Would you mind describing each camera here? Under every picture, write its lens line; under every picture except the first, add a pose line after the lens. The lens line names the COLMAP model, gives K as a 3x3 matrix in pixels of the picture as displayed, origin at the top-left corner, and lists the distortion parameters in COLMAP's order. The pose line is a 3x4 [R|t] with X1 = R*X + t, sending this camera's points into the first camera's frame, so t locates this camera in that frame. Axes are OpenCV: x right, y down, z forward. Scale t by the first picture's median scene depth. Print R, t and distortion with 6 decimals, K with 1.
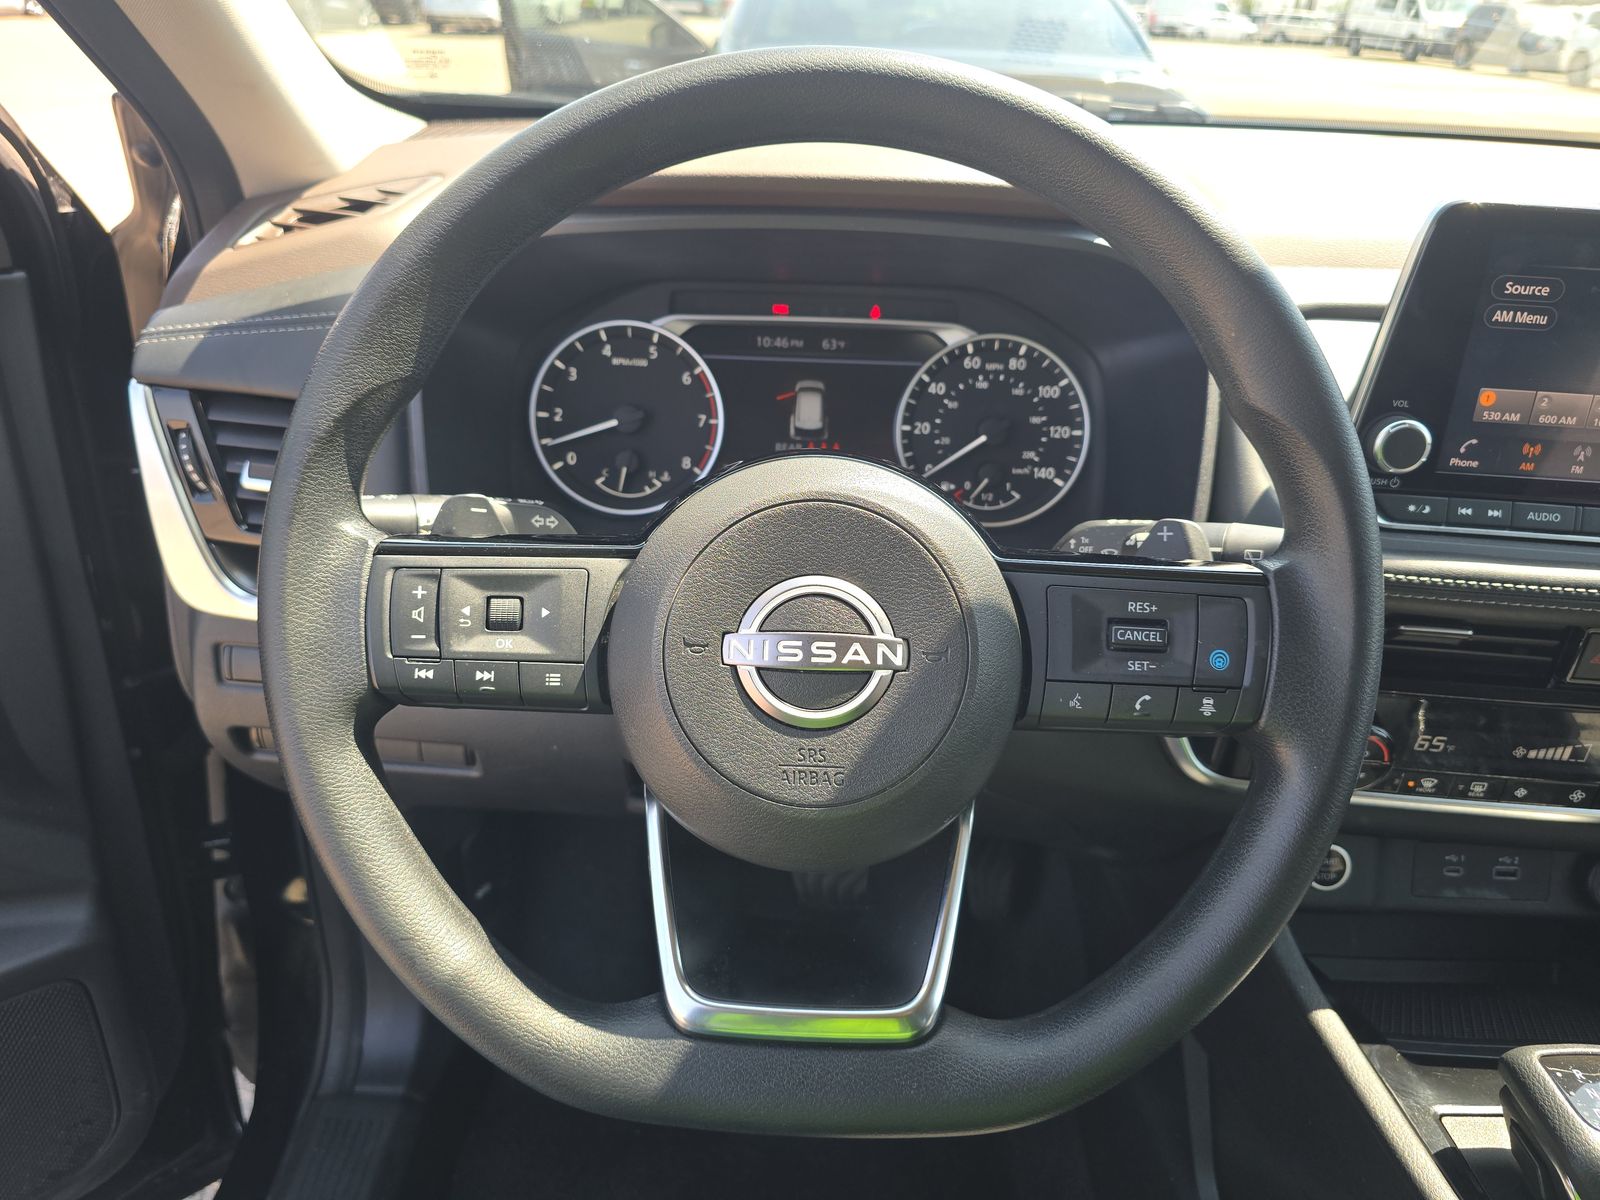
lens RADIAL K [[1070.3, 0, 800.0], [0, 1070.3, 600.0], [0, 0, 1]] dist [0.048903, -0.052053]
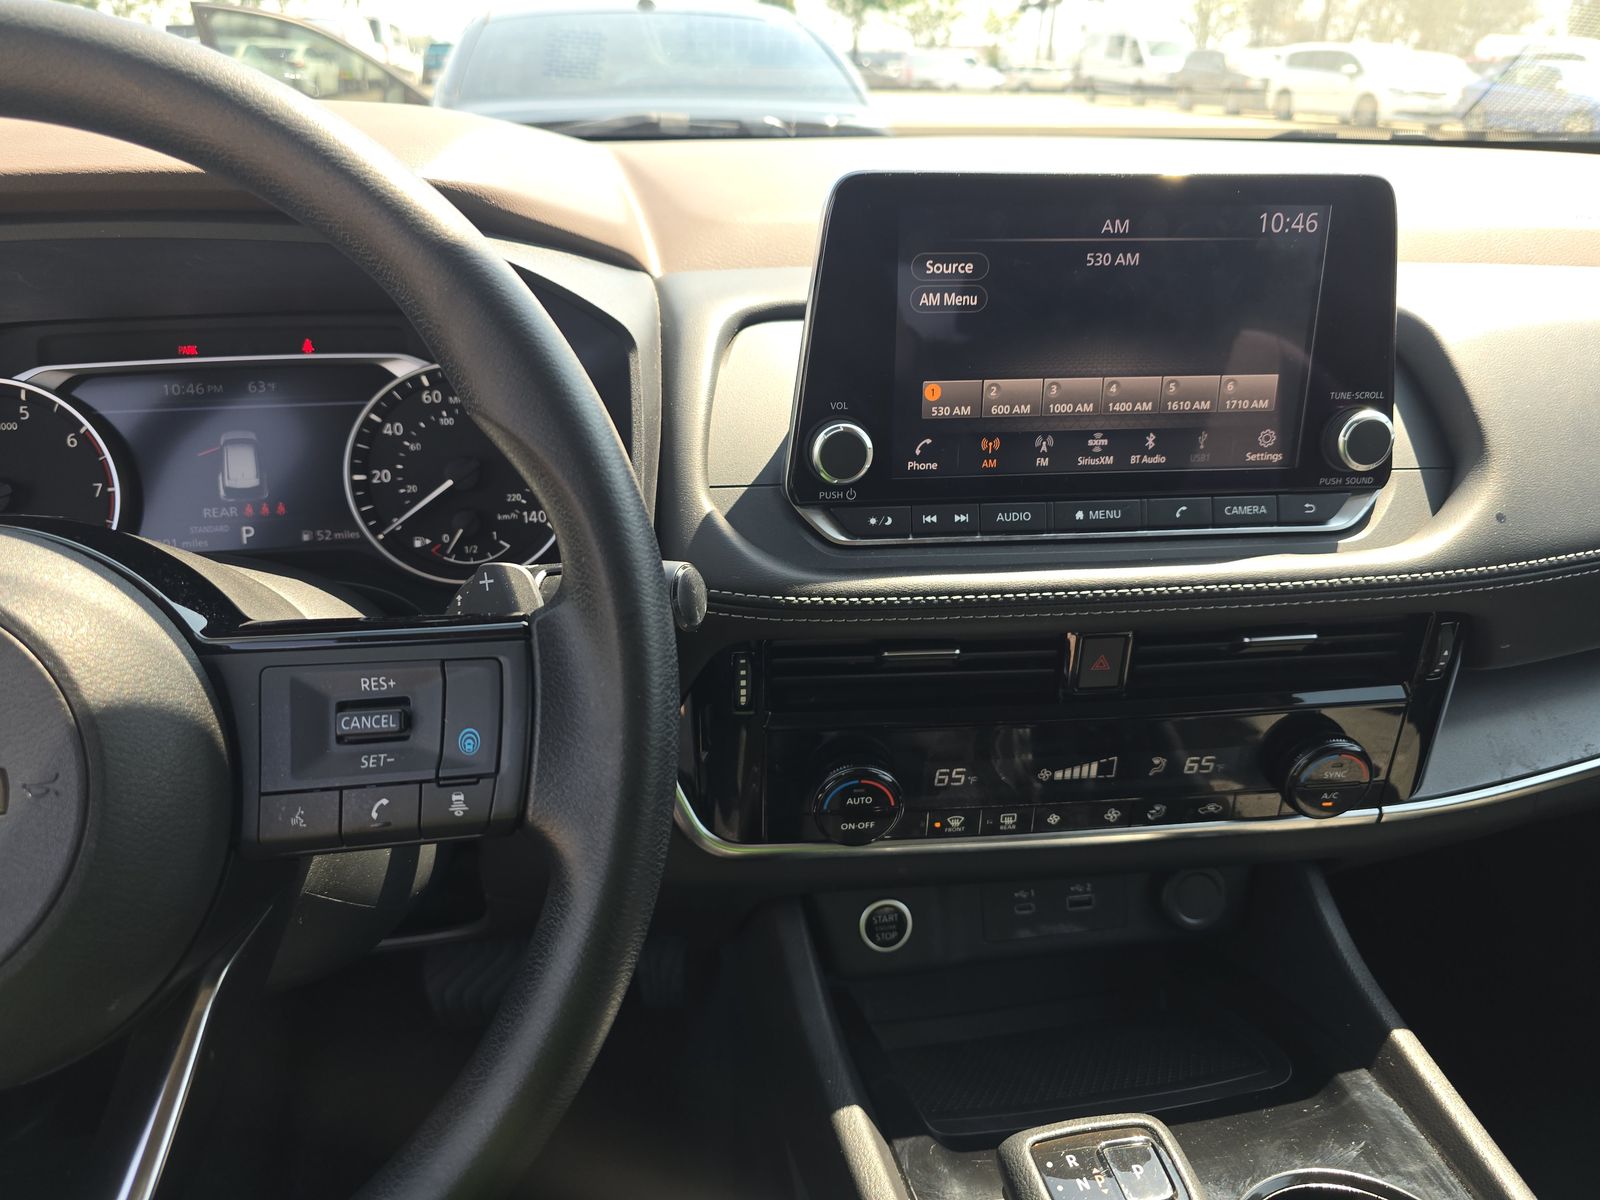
lens RADIAL K [[1079.3, 0, 761.7], [0, 1079.3, 610.5], [0, 0, 1]] dist [0.087490, -0.131102]
pose [[0.984115, -0.103641, 0.144137, 0.279119], [0.109284, 0.993502, -0.031779, 0.005617], [-0.139907, 0.047026, 0.989047, 0.110282]]
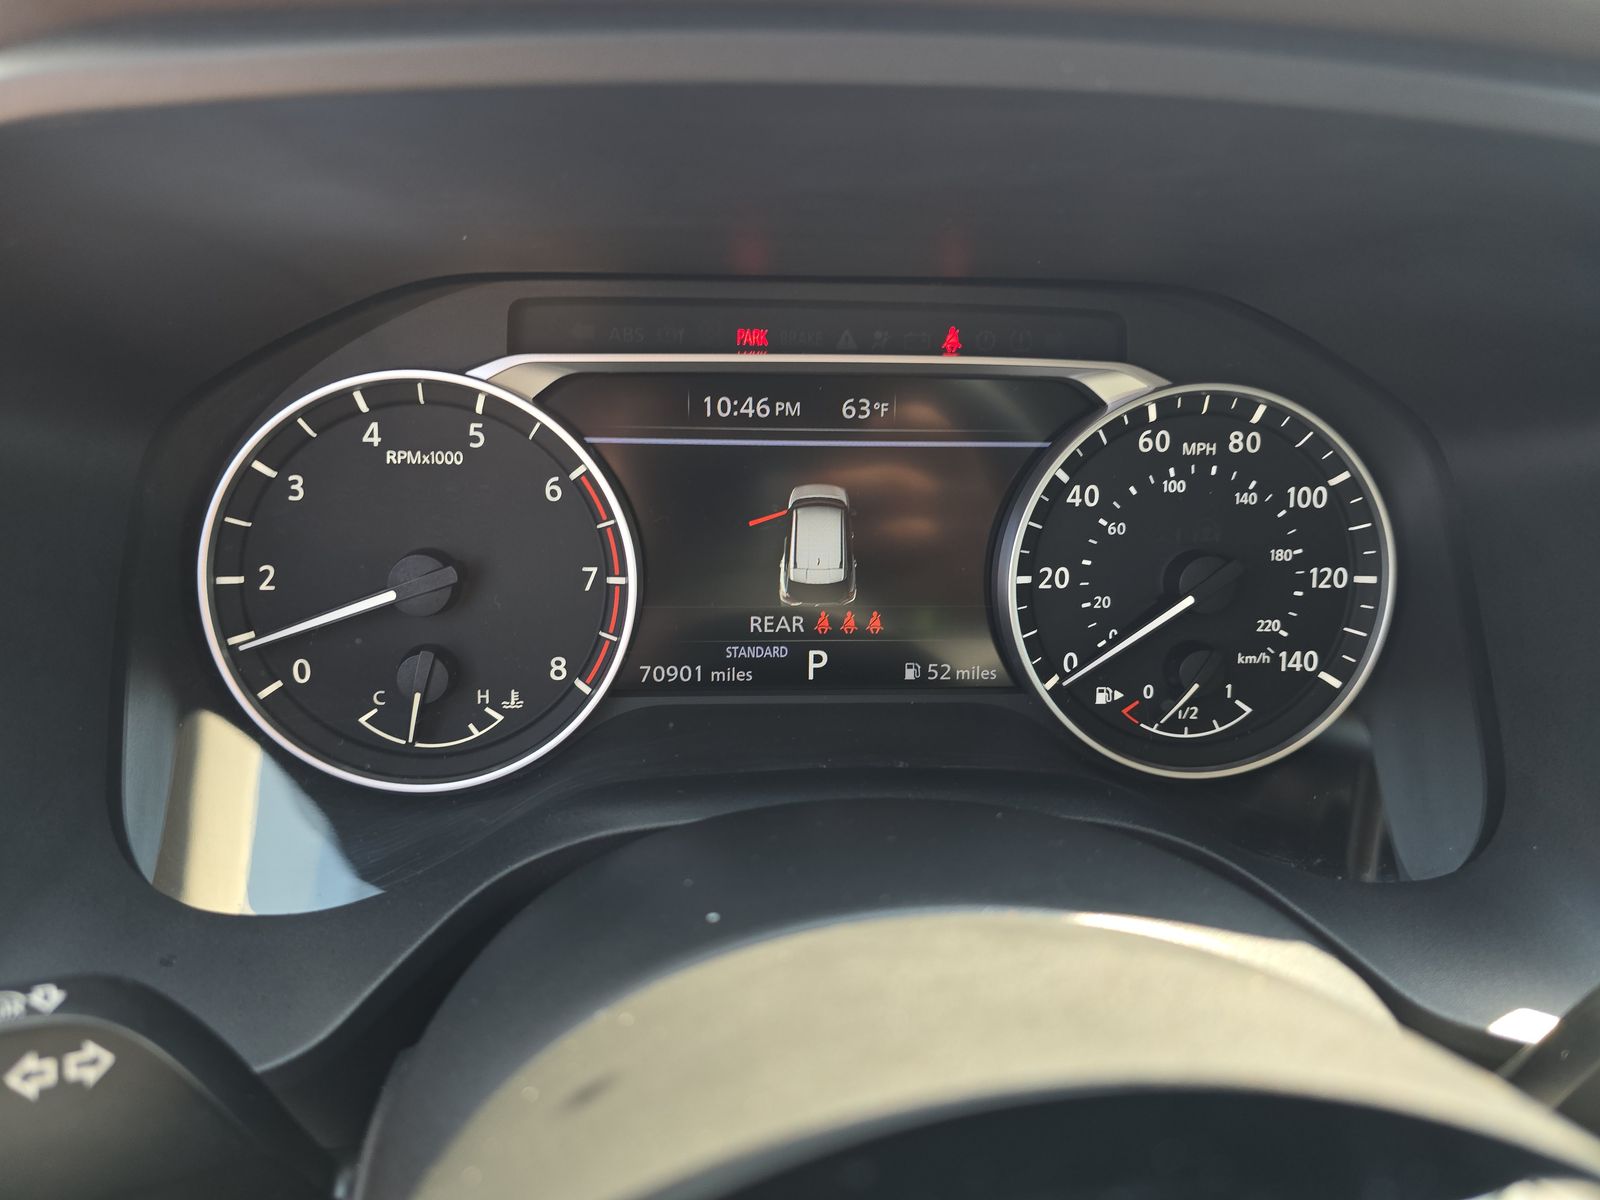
lens RADIAL K [[1082.8, 0, 786.9], [0, 1082.8, 606.7], [0, 0, 1]] dist [0.009474, -0.021925]
pose [[0.996512, -0.034307, 0.076073, -0.043193], [0.035154, 0.999334, -0.009811, -0.149171], [-0.075686, 0.012451, 0.997054, 0.534063]]
